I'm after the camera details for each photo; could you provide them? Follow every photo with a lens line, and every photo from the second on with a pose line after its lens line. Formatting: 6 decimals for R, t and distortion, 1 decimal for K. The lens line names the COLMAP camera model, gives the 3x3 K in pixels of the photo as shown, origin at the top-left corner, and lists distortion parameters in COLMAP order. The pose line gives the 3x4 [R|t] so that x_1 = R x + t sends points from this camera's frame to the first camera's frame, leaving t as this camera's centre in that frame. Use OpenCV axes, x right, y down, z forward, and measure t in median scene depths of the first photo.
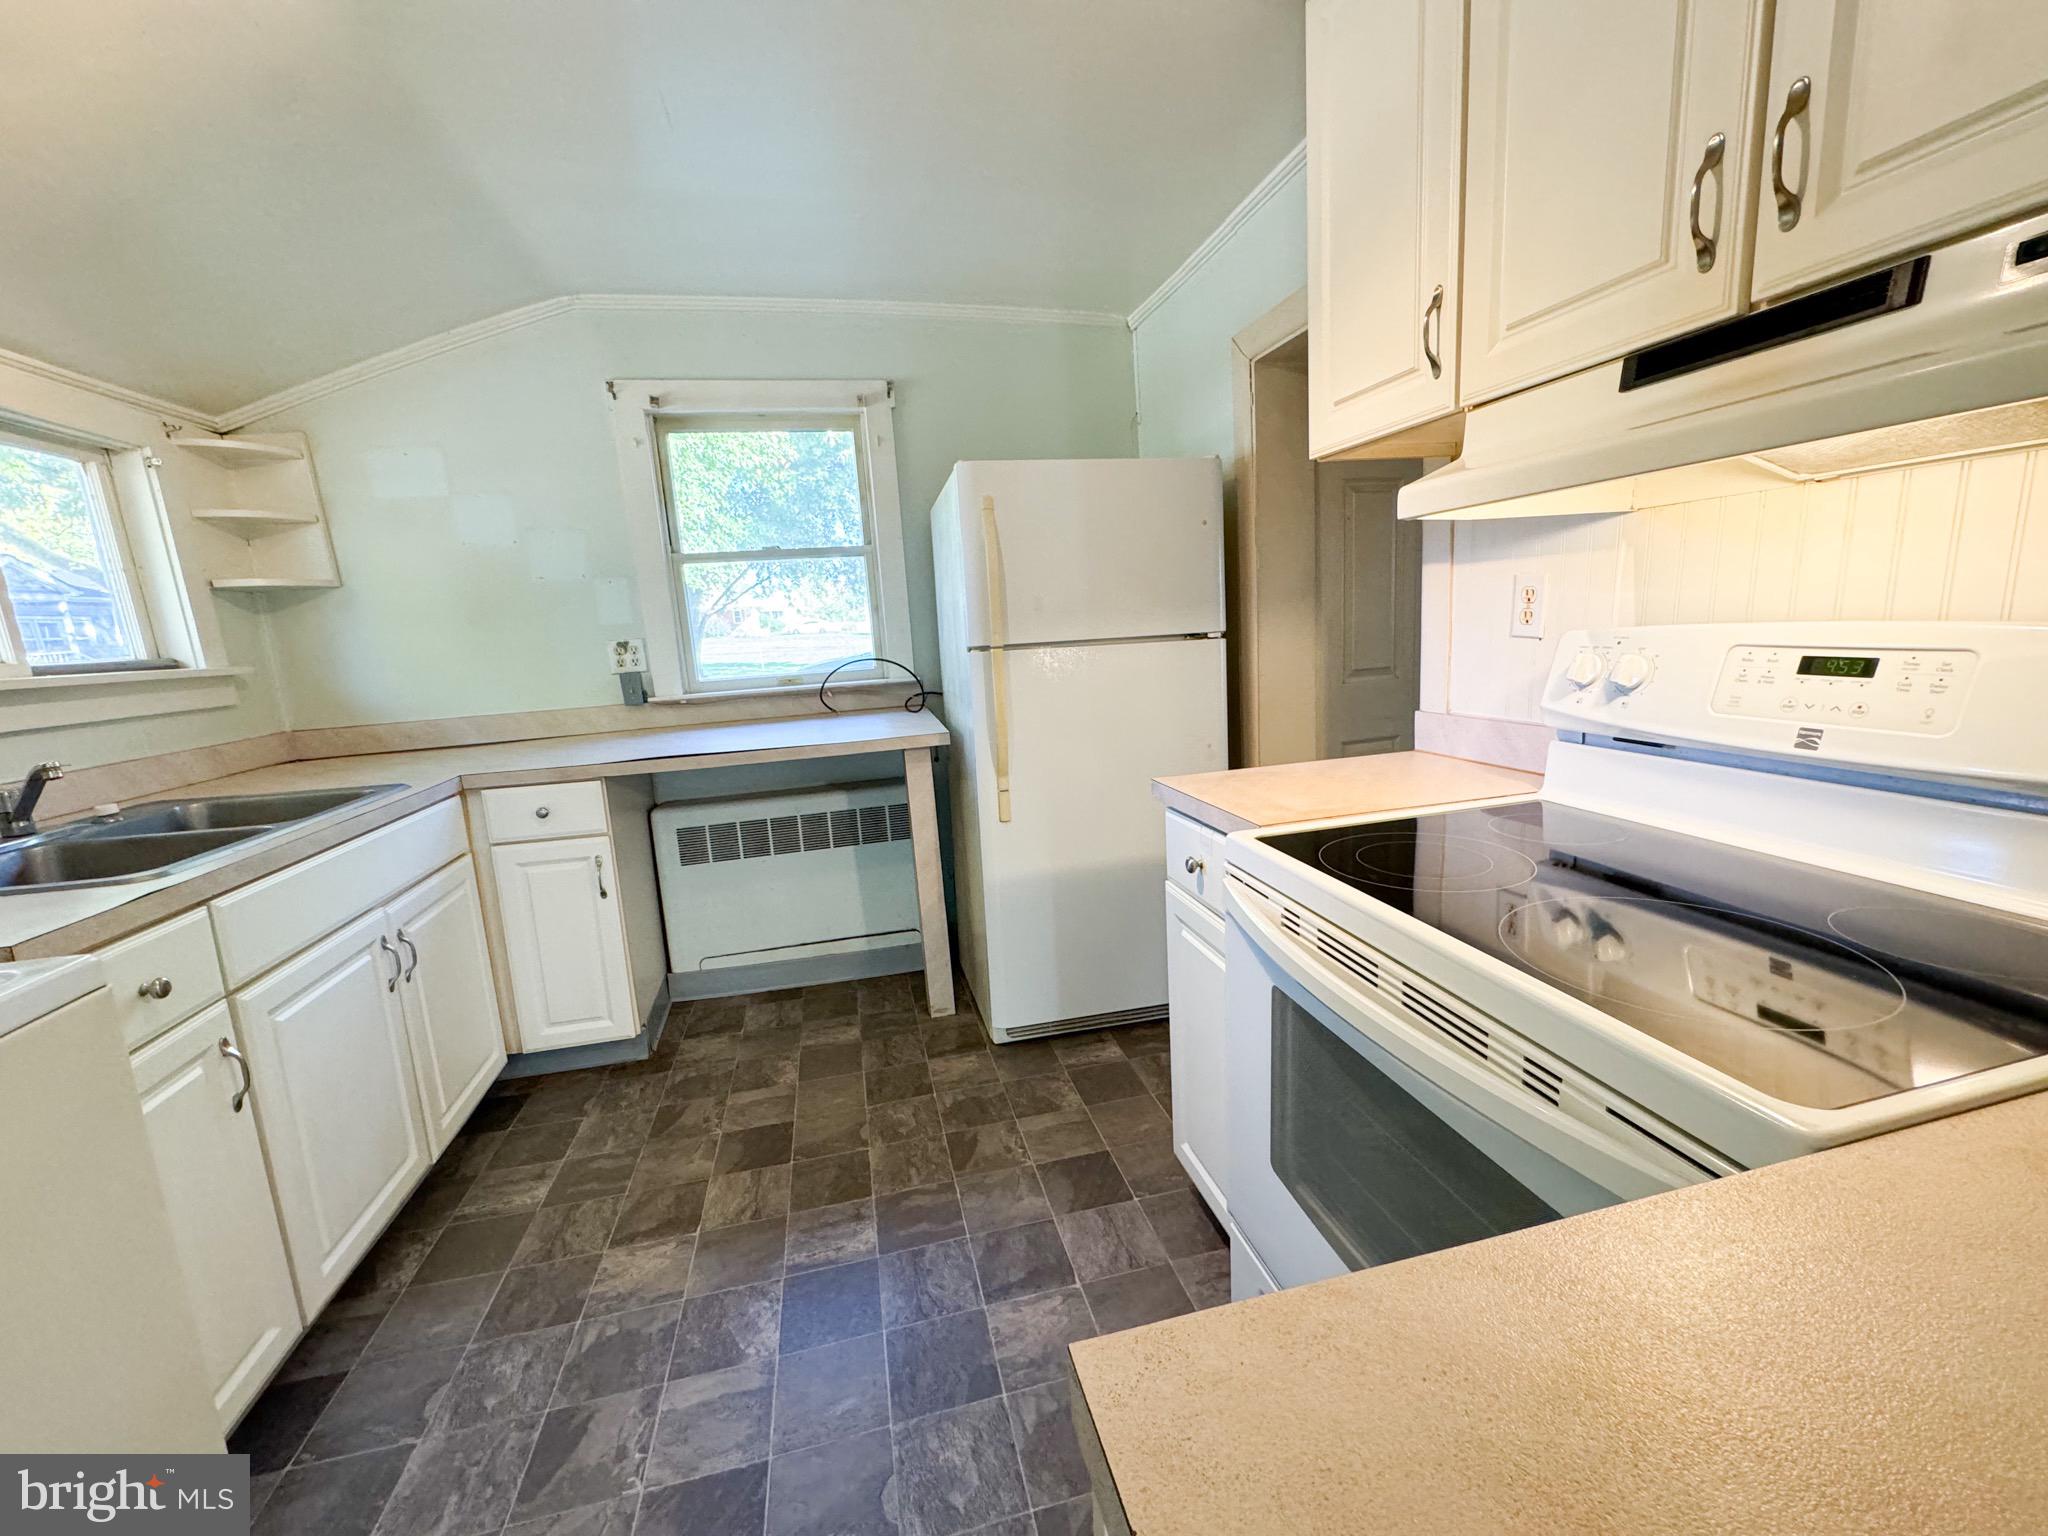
lens RADIAL K [[819.6, 0, 1028.8], [0, 819.6, 767.1], [0, 0, 1]] dist [-0.002946, 0.000646]
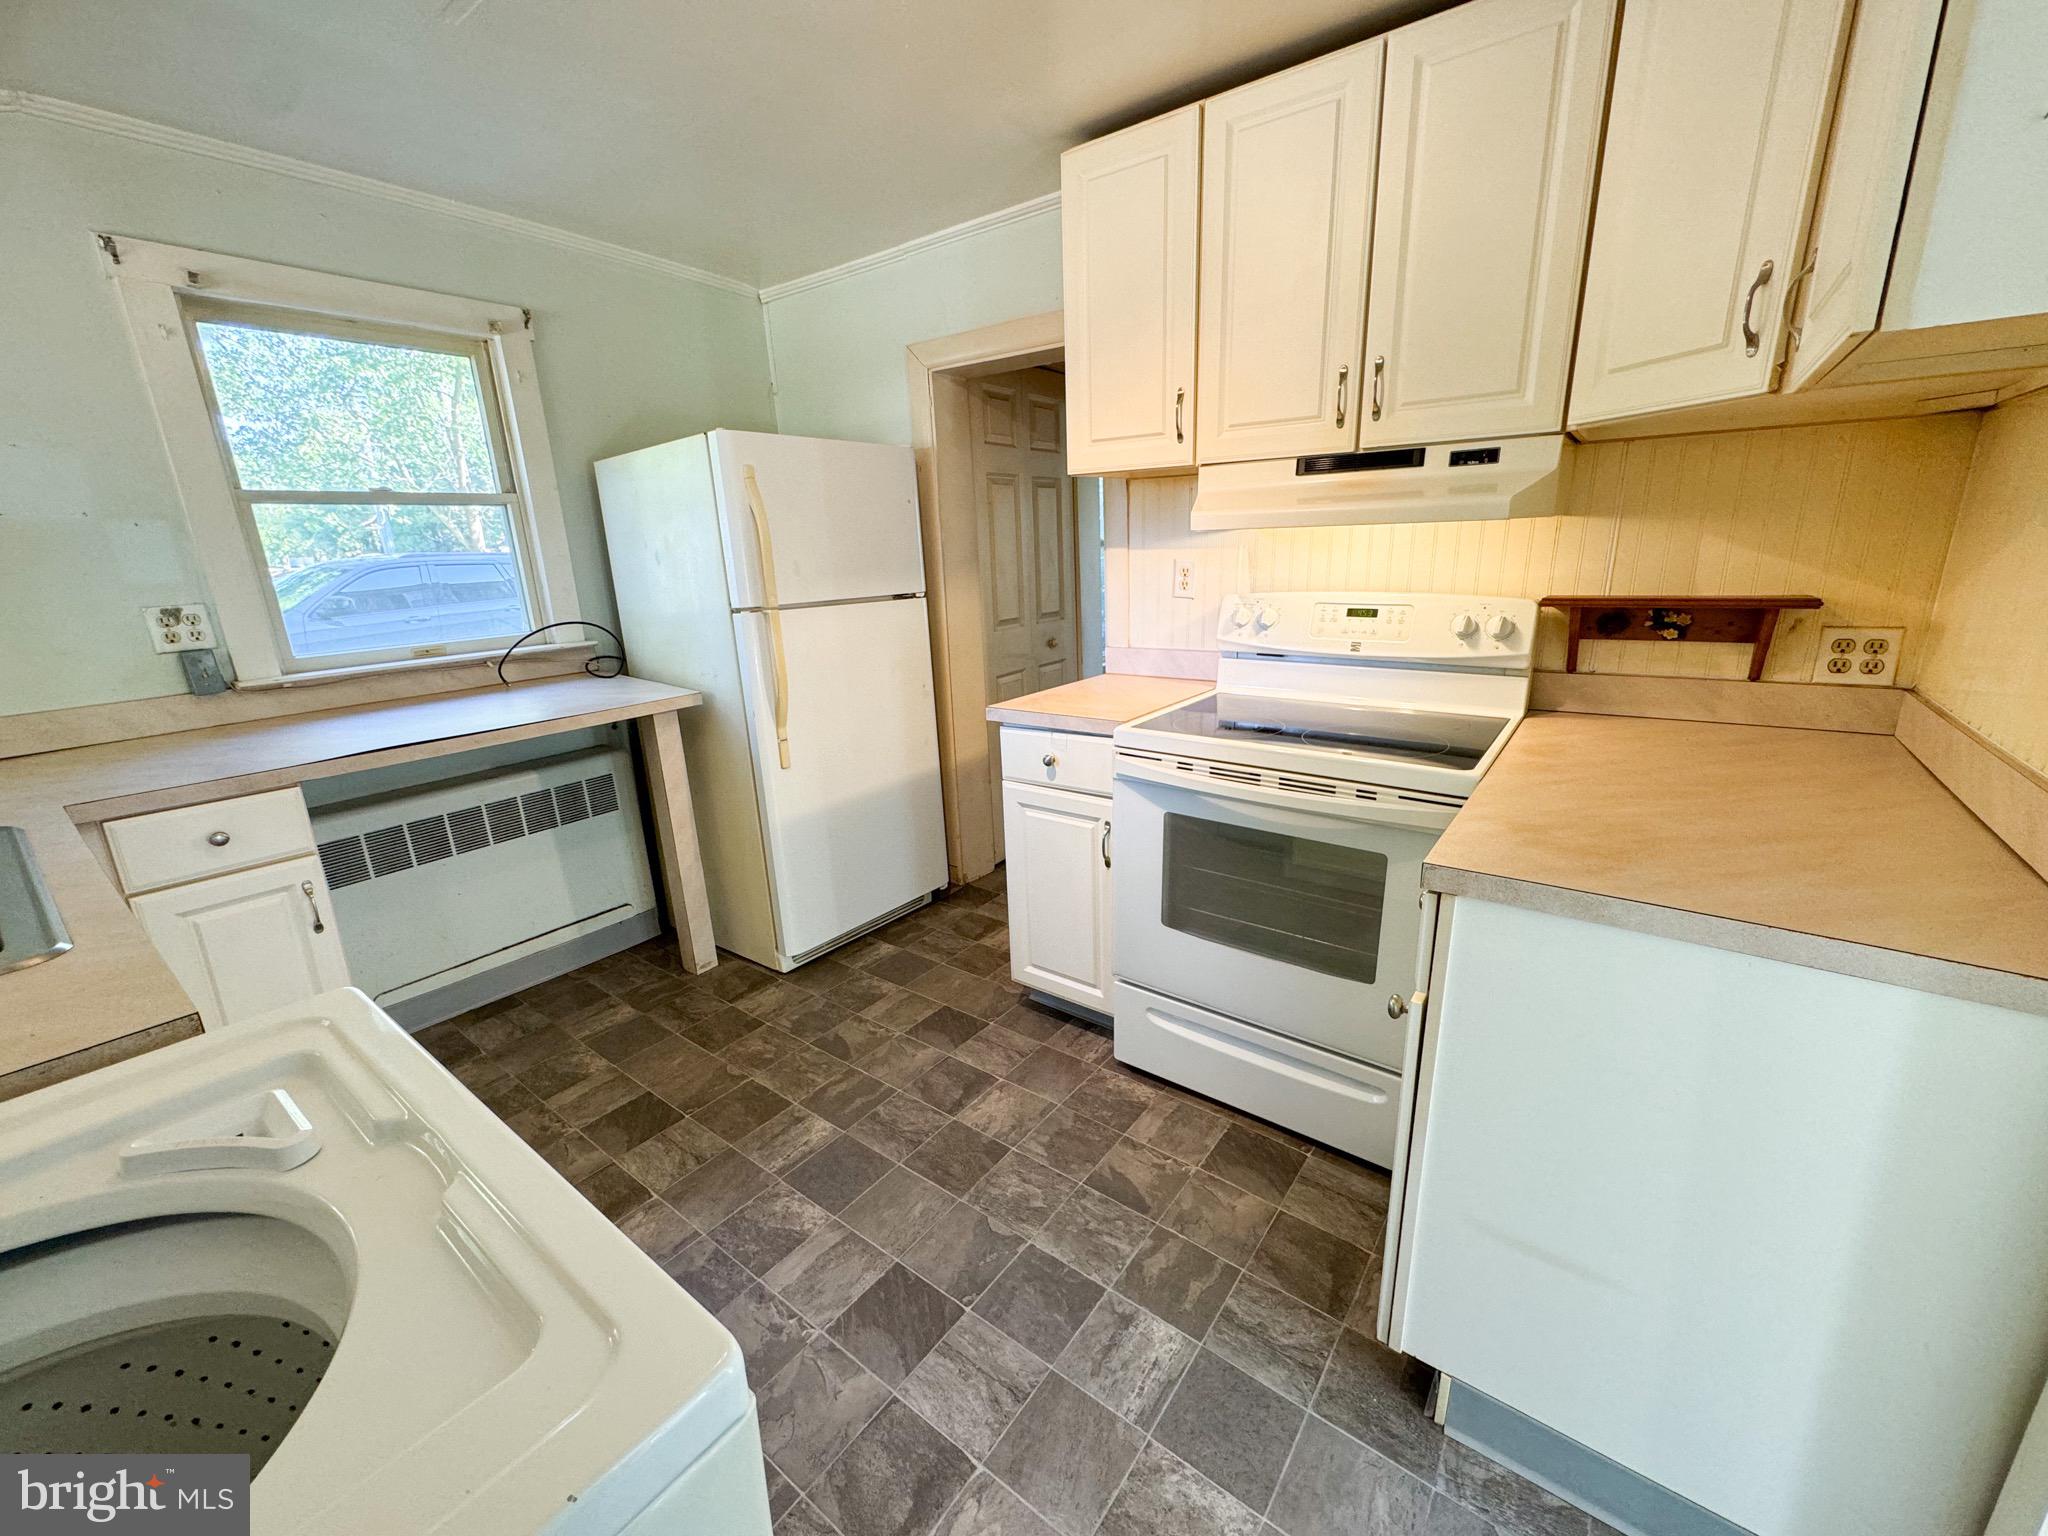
lens RADIAL K [[819.6, 0, 1028.8], [0, 819.6, 767.1], [0, 0, 1]] dist [-0.002946, 0.000646]
pose [[0.768263, -0.137682, 0.625152, -0.467869], [0.101792, 0.990445, 0.093038, -0.003900], [-0.631989, -0.007842, 0.774938, -0.056814]]
